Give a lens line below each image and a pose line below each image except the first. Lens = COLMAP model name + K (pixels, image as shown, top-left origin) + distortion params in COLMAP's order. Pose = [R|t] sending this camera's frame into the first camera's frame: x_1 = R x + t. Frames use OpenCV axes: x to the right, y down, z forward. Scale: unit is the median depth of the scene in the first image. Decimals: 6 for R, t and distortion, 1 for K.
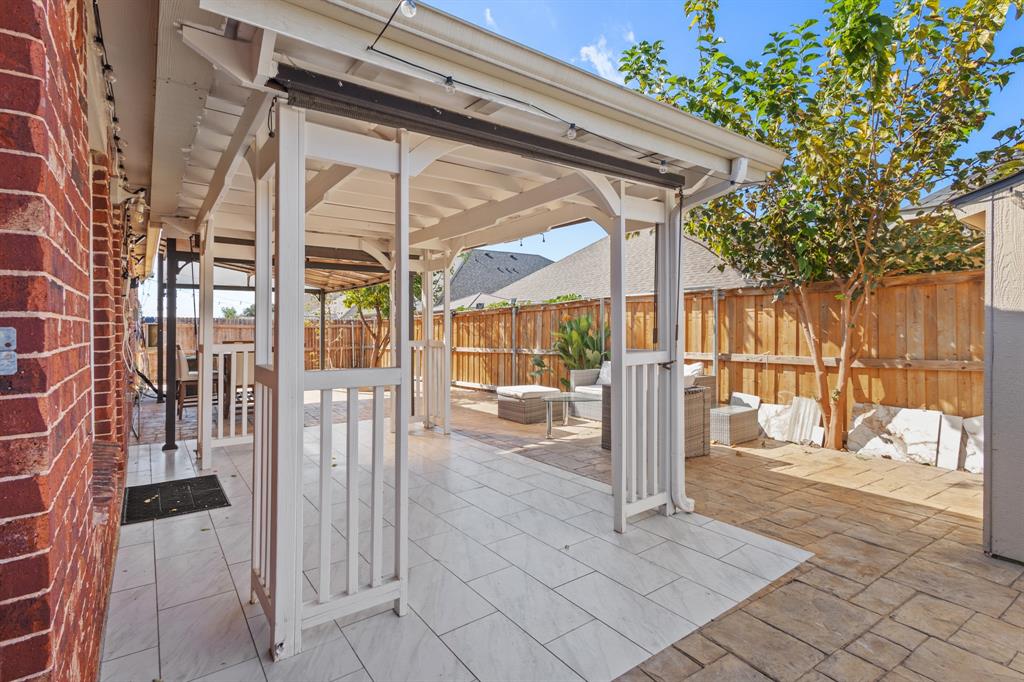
lens RADIAL K [[481.3, 0, 548.8], [0, 481.3, 333.1], [0, 0, 1]] dist [0.016870, -0.002292]
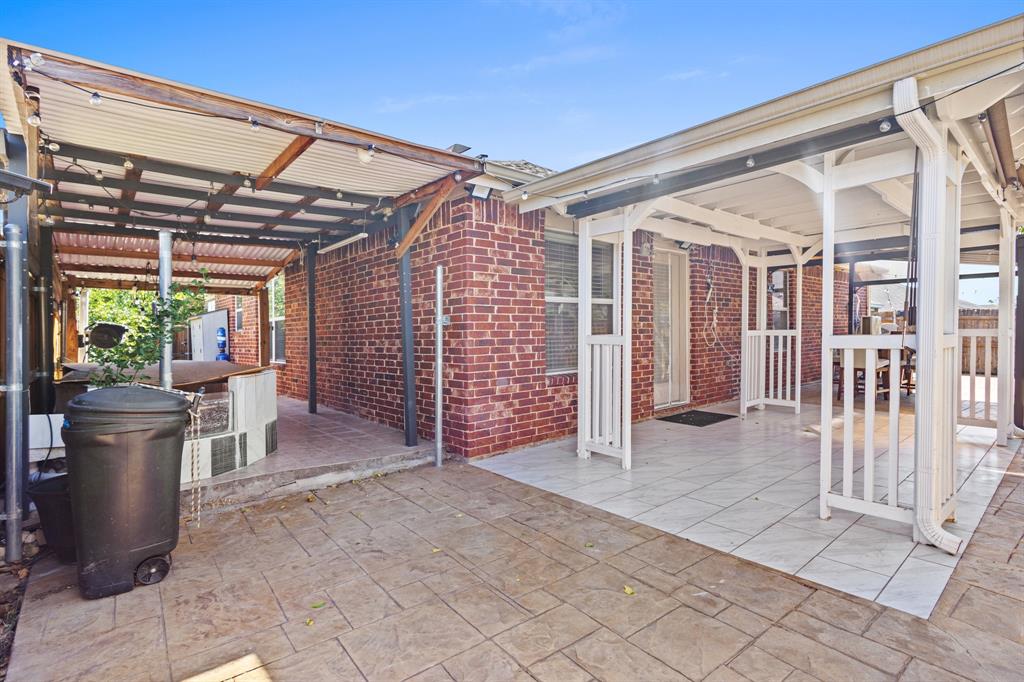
lens RADIAL K [[481.3, 0, 512.5], [0, 481.3, 337.4], [0, 0, 1]] dist [0.016870, -0.002292]
pose [[0.051501, 0.009602, -0.998627, 1.238208], [0.006506, 0.999929, 0.009950, 0.048257], [0.998652, -0.007009, 0.051434, 0.393371]]
